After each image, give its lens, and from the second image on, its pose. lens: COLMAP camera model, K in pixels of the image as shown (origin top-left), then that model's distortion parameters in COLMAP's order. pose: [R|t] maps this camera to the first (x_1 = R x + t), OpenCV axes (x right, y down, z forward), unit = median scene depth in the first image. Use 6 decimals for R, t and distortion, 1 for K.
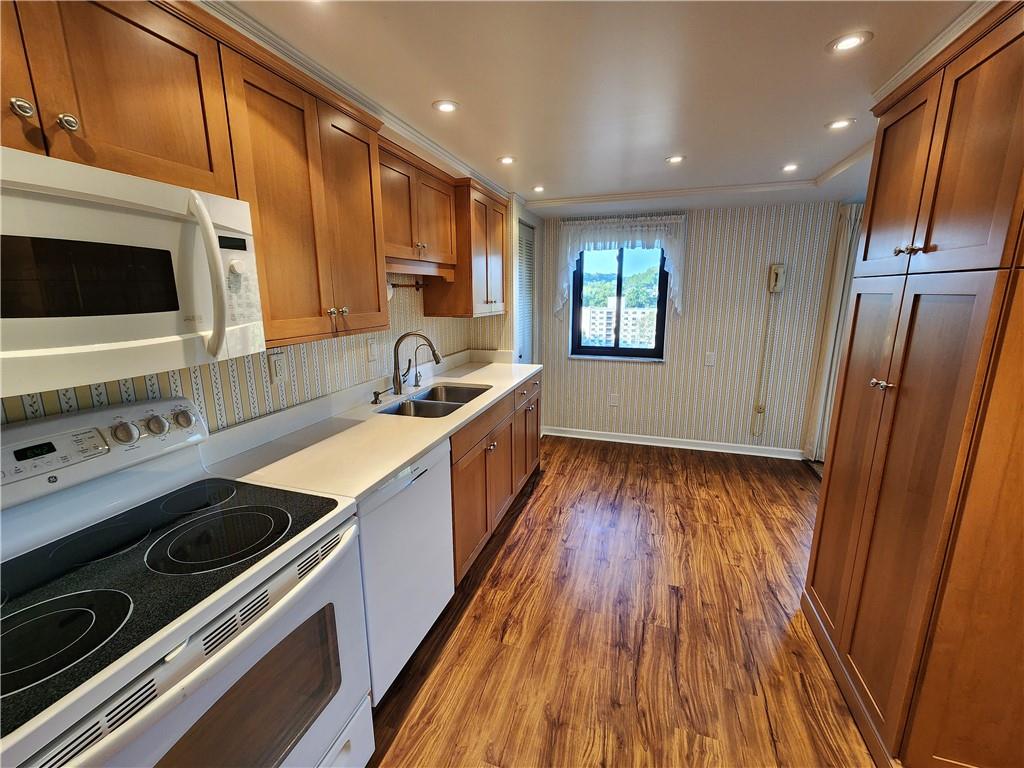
lens RADIAL K [[422.0, 0, 510.0], [0, 422.0, 378.5], [0, 0, 1]] dist [-0.000114, 0.000946]
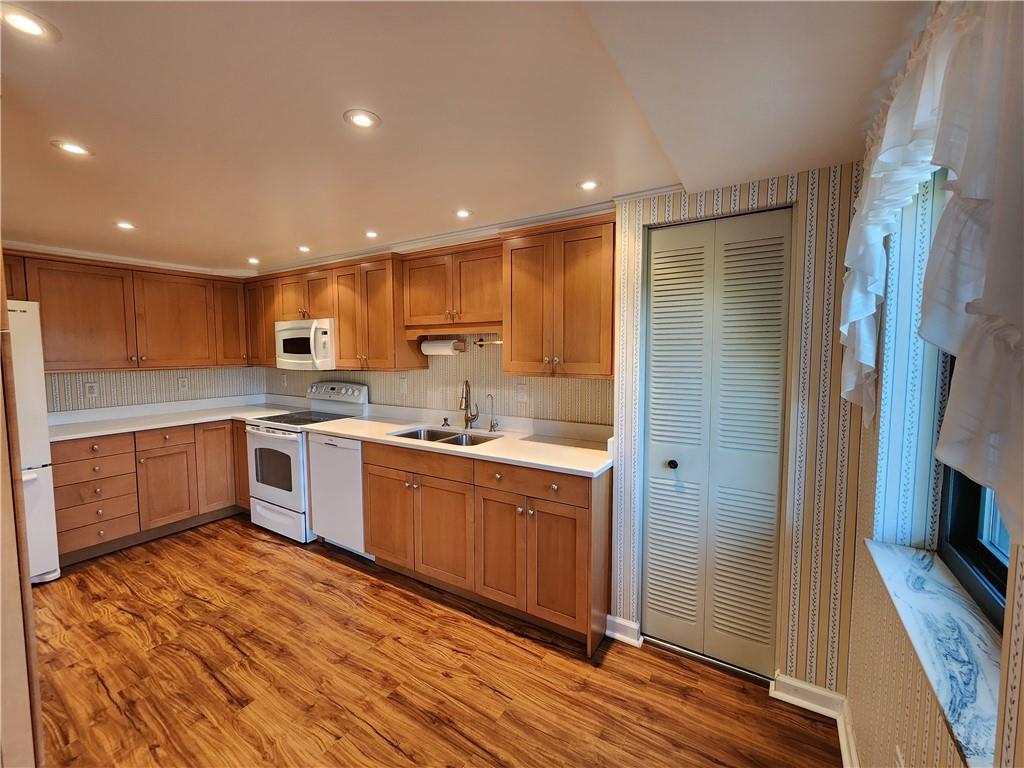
lens RADIAL K [[422.0, 0, 510.0], [0, 422.0, 378.5], [0, 0, 1]] dist [-0.000114, 0.000946]
pose [[-0.236512, 0.076017, -0.968650, 1.124683], [-0.191471, 0.973740, 0.123167, -0.355682], [0.952576, 0.214598, -0.215746, 1.693022]]
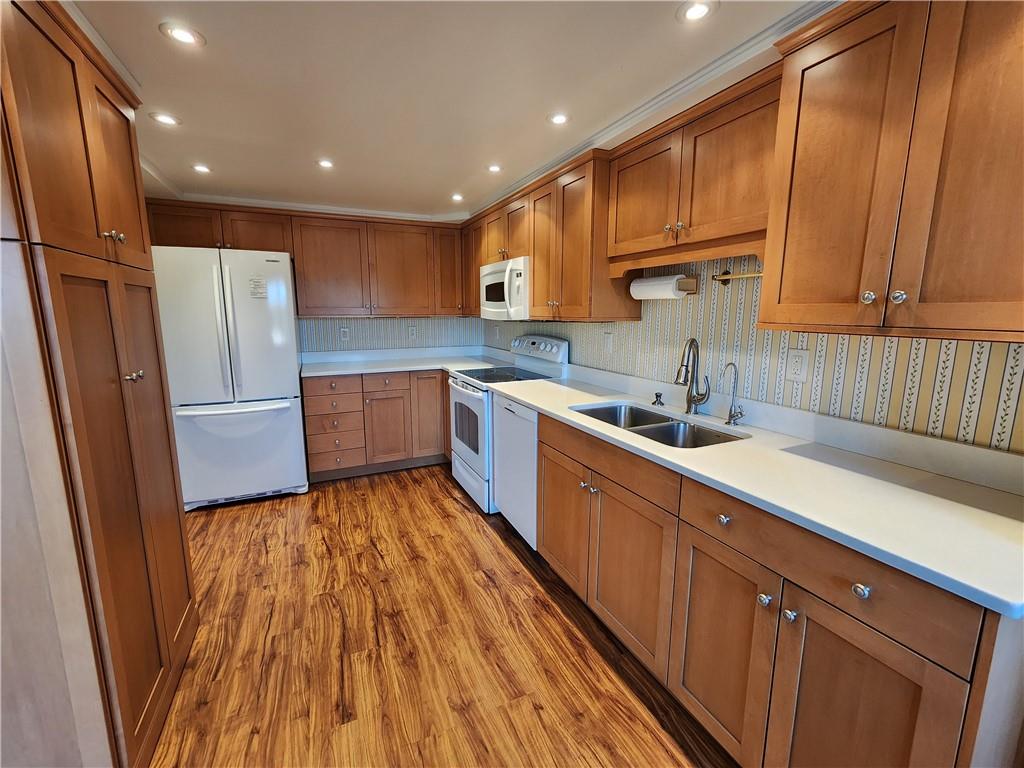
lens RADIAL K [[422.0, 0, 510.0], [0, 422.0, 378.5], [0, 0, 1]] dist [-0.000114, 0.000946]
pose [[-0.727818, 0.118609, -0.675435, 0.653451], [-0.132805, 0.941905, 0.308508, -0.286558], [0.672788, 0.314239, -0.669784, 1.607420]]
